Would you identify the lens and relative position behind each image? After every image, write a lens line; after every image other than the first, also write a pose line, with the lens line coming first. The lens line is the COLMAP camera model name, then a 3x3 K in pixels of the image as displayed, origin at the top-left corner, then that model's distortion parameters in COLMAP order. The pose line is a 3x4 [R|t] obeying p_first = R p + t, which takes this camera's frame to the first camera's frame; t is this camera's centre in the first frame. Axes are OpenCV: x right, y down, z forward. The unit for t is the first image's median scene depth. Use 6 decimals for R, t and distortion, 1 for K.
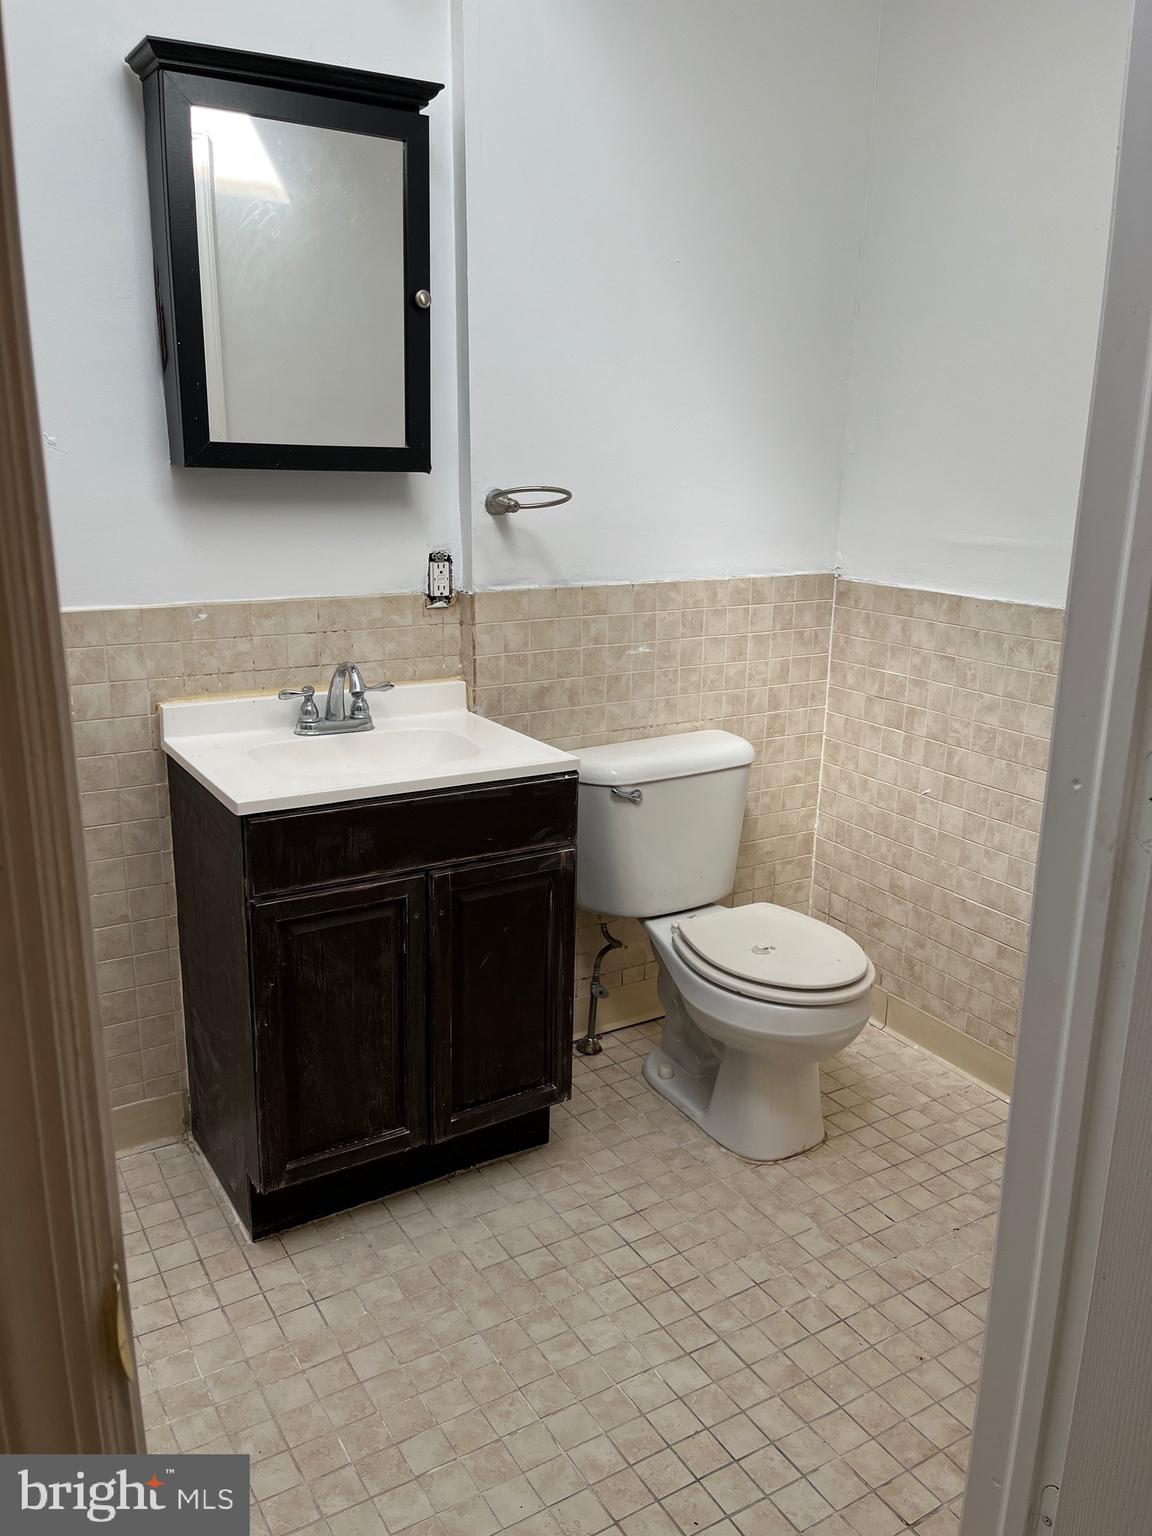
lens RADIAL K [[1187.5, 0, 569.4], [0, 1187.5, 773.5], [0, 0, 1]] dist [0.037468, -0.055132]
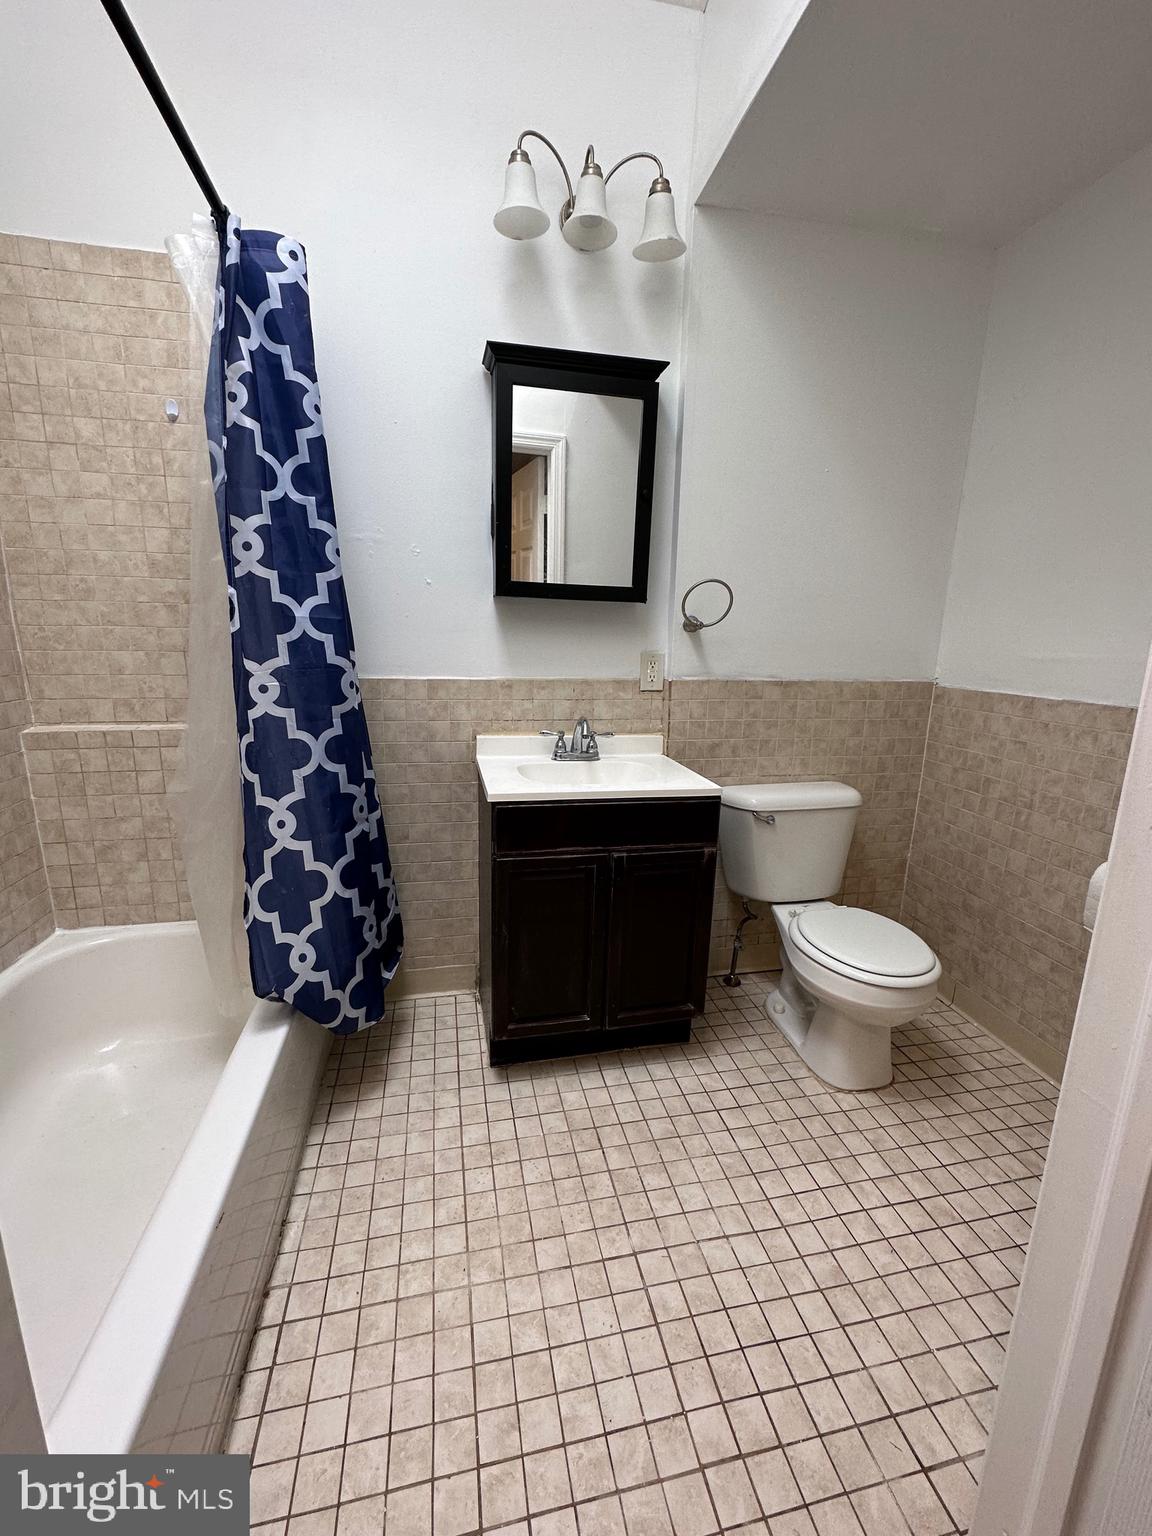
lens RADIAL K [[617.9, 0, 572.9], [0, 617.9, 766.0], [0, 0, 1]] dist [-0.006770, 0.001497]
pose [[0.942817, 0.076307, -0.324458, 0.072993], [-0.095250, 0.994529, -0.042884, 0.009594], [0.319411, 0.071336, 0.944927, 0.193810]]
